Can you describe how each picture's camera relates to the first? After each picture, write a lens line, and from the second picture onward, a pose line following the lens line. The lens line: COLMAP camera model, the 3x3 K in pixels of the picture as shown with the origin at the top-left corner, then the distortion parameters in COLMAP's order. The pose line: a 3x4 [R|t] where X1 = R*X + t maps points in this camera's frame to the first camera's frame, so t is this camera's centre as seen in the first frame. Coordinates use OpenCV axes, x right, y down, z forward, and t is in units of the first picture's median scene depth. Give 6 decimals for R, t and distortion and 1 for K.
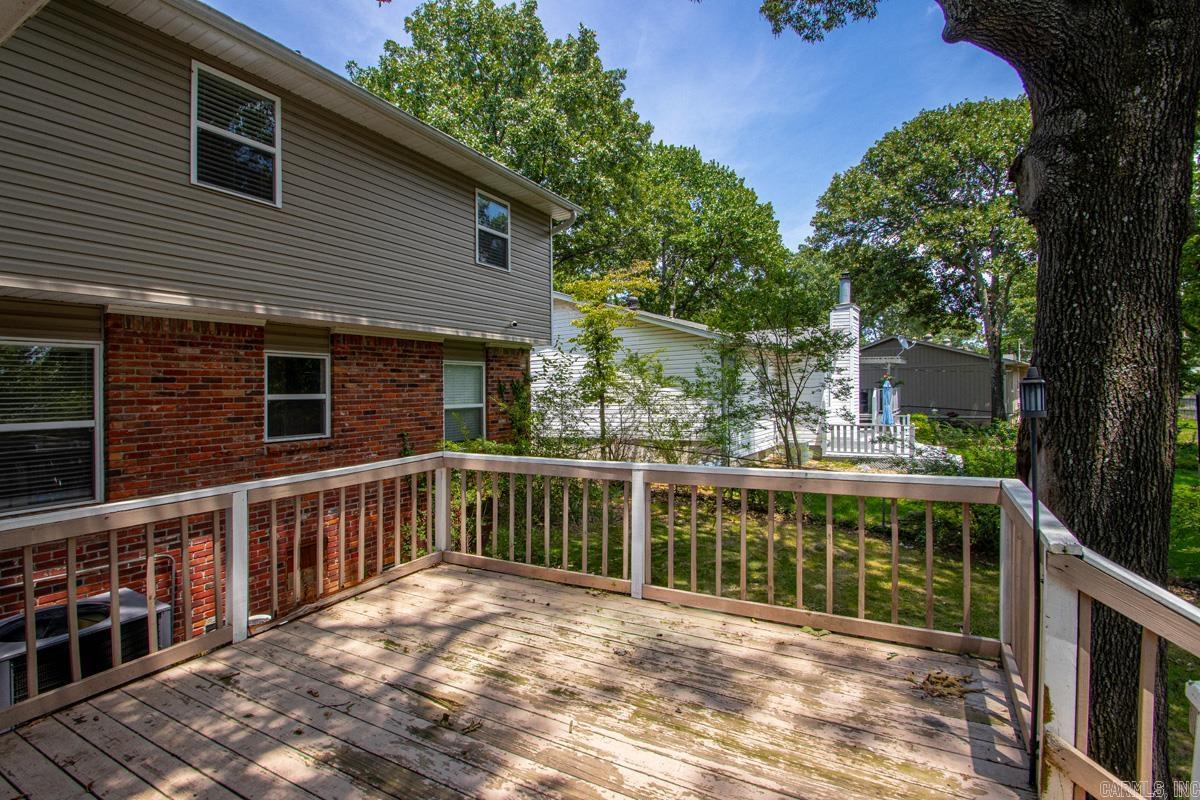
lens RADIAL K [[562.0, 0, 588.6], [0, 562.0, 397.2], [0, 0, 1]] dist [0.000479, -0.000080]
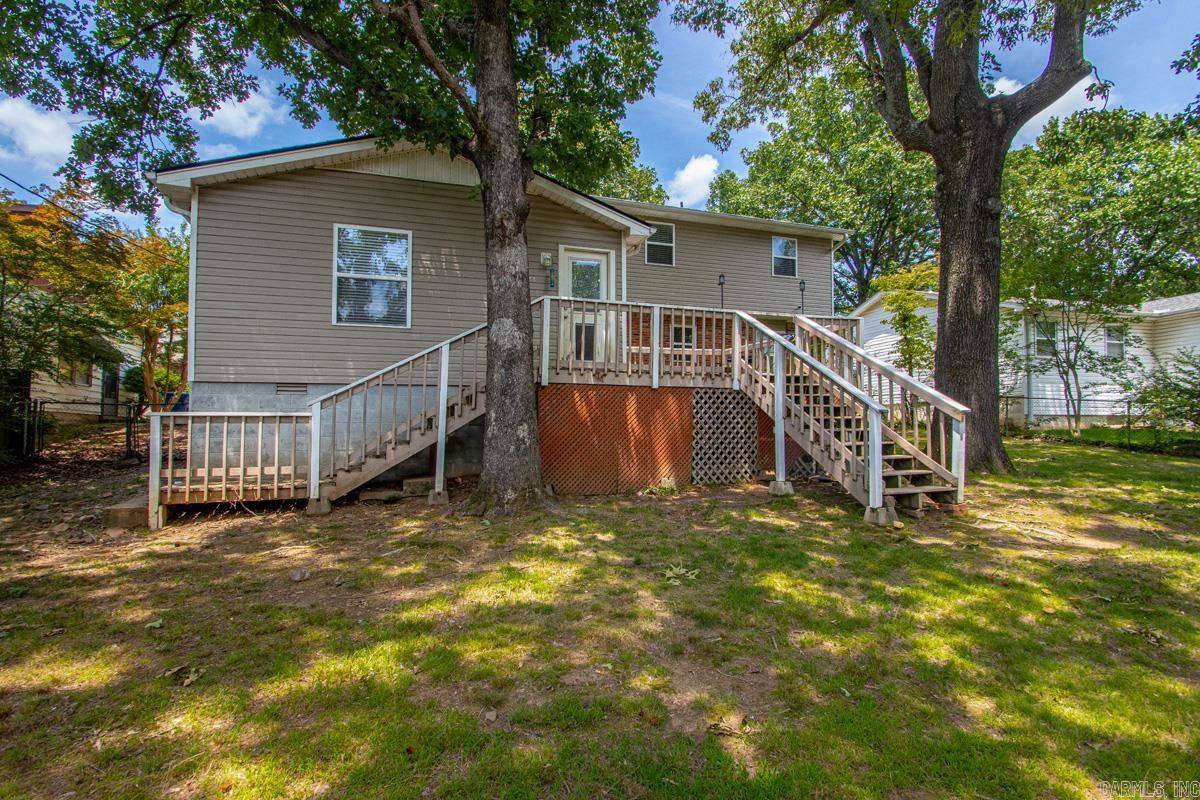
lens RADIAL K [[566.0, 0, 603.2], [0, 566.0, 408.5], [0, 0, 1]] dist [0.016187, -0.020972]
pose [[0.766079, -0.010753, -0.642656, 0.557266], [-0.008436, 0.999606, -0.026781, 0.249616], [0.642691, 0.025938, 0.765686, -0.762982]]
